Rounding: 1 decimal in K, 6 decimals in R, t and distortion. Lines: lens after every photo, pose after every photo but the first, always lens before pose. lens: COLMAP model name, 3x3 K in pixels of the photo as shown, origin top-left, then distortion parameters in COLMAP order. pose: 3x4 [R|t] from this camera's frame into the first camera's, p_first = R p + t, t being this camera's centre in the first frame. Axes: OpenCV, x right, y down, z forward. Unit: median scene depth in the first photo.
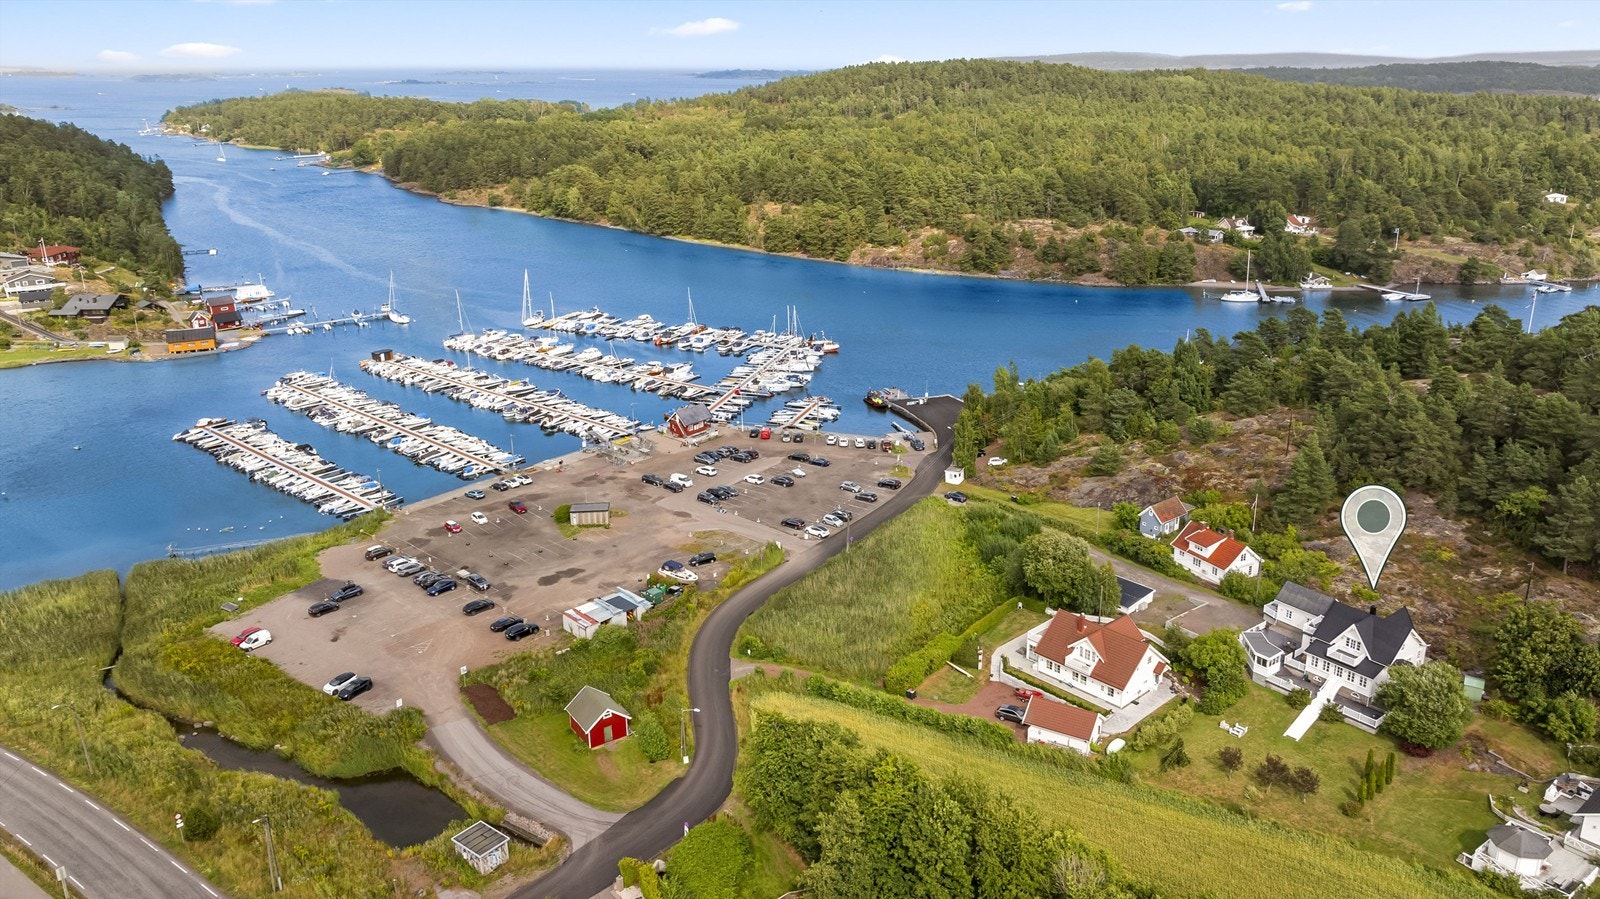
lens RADIAL K [[1162.5, 0, 800.0], [0, 1162.5, 449.5], [0, 0, 1]] dist [-0.011112, -0.003349]
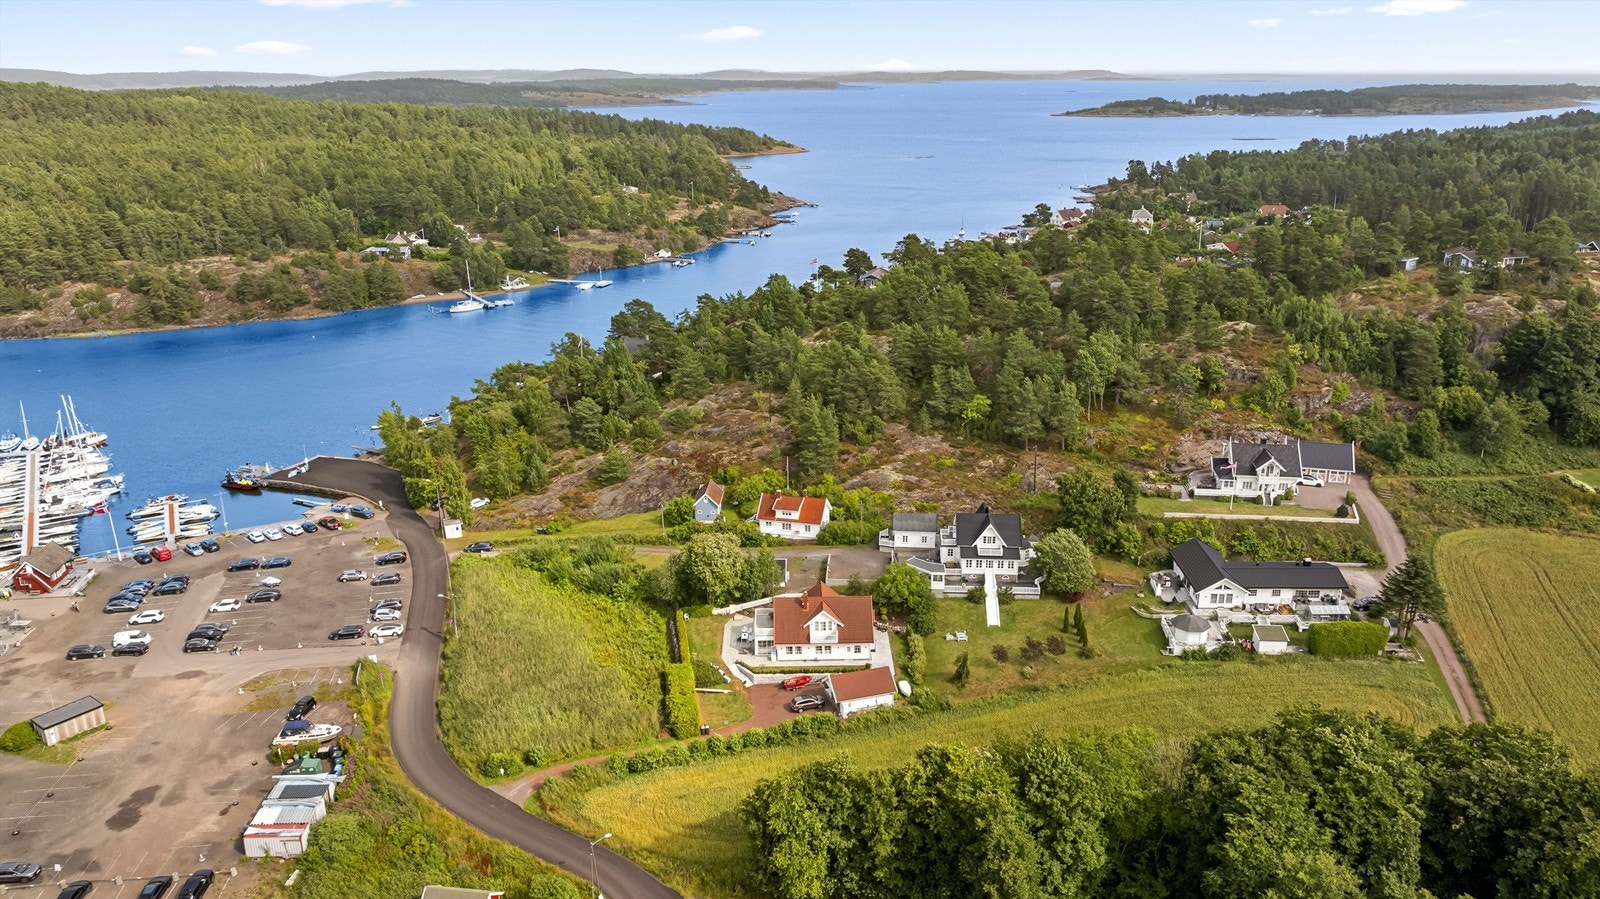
lens RADIAL K [[1150.8, 0, 800.0], [0, 1150.8, 449.5], [0, 0, 1]] dist [-0.020784, 0.012361]
pose [[0.655761, -0.233759, 0.717868, -0.286030], [0.241752, 0.965807, 0.093659, -0.050090], [-0.715216, 0.112128, 0.689851, 0.152932]]
